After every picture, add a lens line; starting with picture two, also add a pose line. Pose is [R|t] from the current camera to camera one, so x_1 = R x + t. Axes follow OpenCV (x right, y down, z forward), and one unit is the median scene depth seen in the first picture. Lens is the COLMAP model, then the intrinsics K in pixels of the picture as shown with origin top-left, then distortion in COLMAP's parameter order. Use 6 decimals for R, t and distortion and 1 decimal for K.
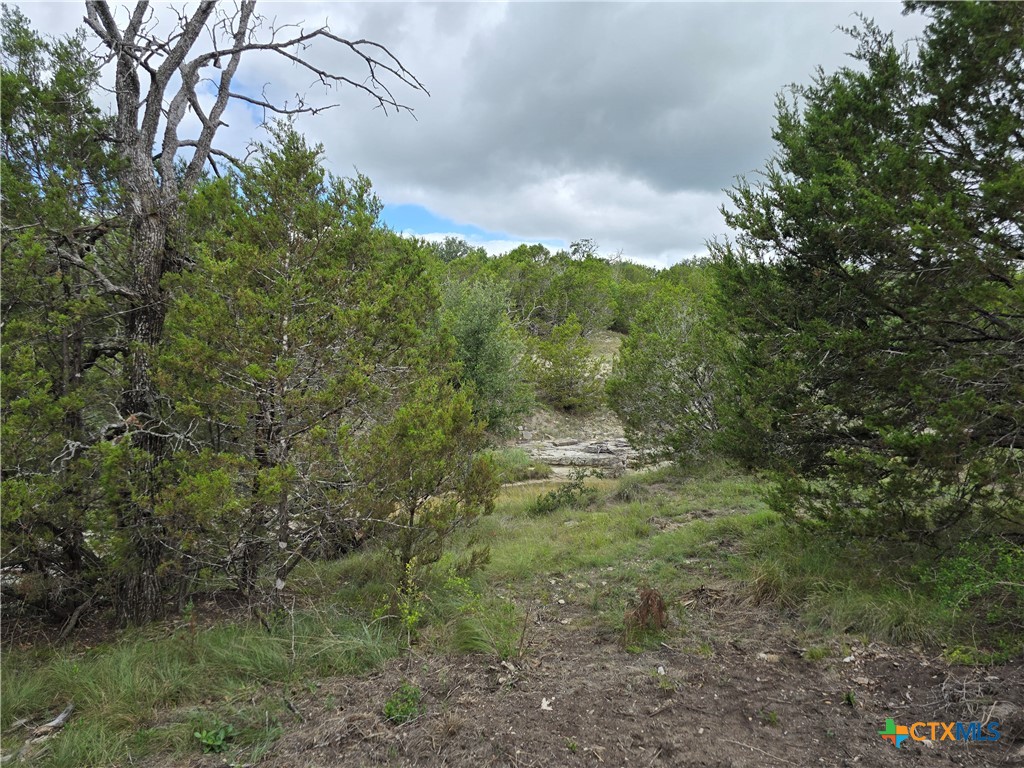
lens RADIAL K [[687.2, 0, 512.0], [0, 687.2, 384.0], [0, 0, 1]] dist [0.001458, -0.037735]
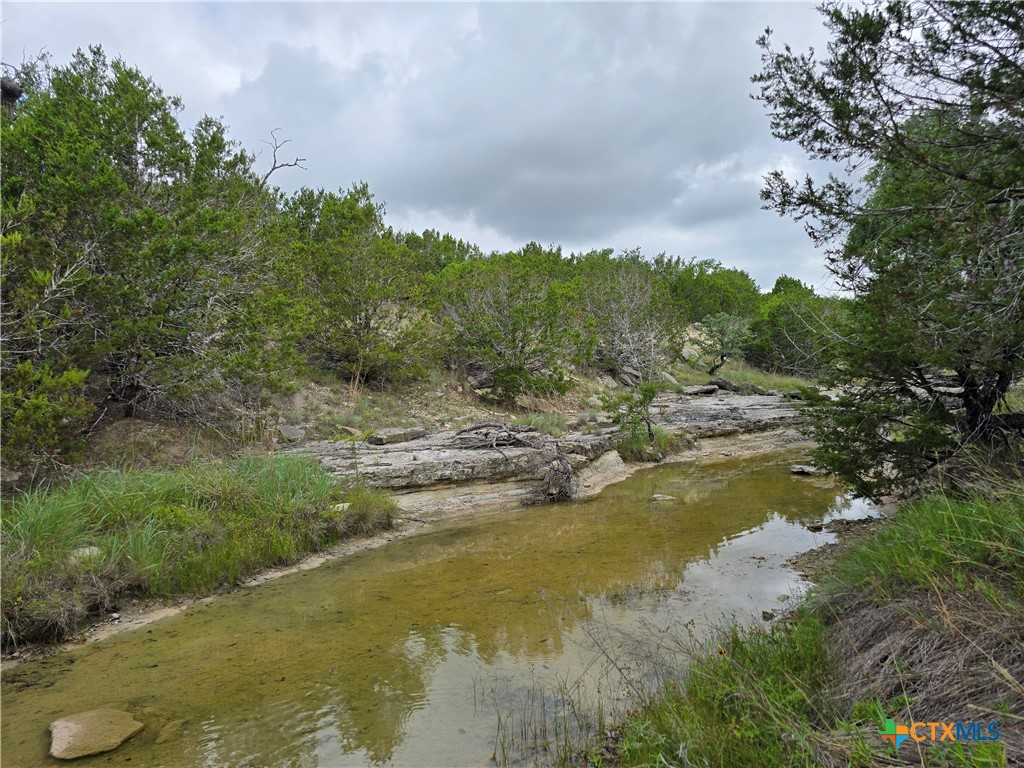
lens RADIAL K [[687.2, 0, 512.0], [0, 687.2, 384.0], [0, 0, 1]] dist [0.001458, -0.037735]
pose [[0.911259, -0.066252, 0.406471, -0.023126], [0.092136, 0.994755, -0.044420, 0.082059], [-0.401396, 0.077929, 0.912583, 0.626004]]
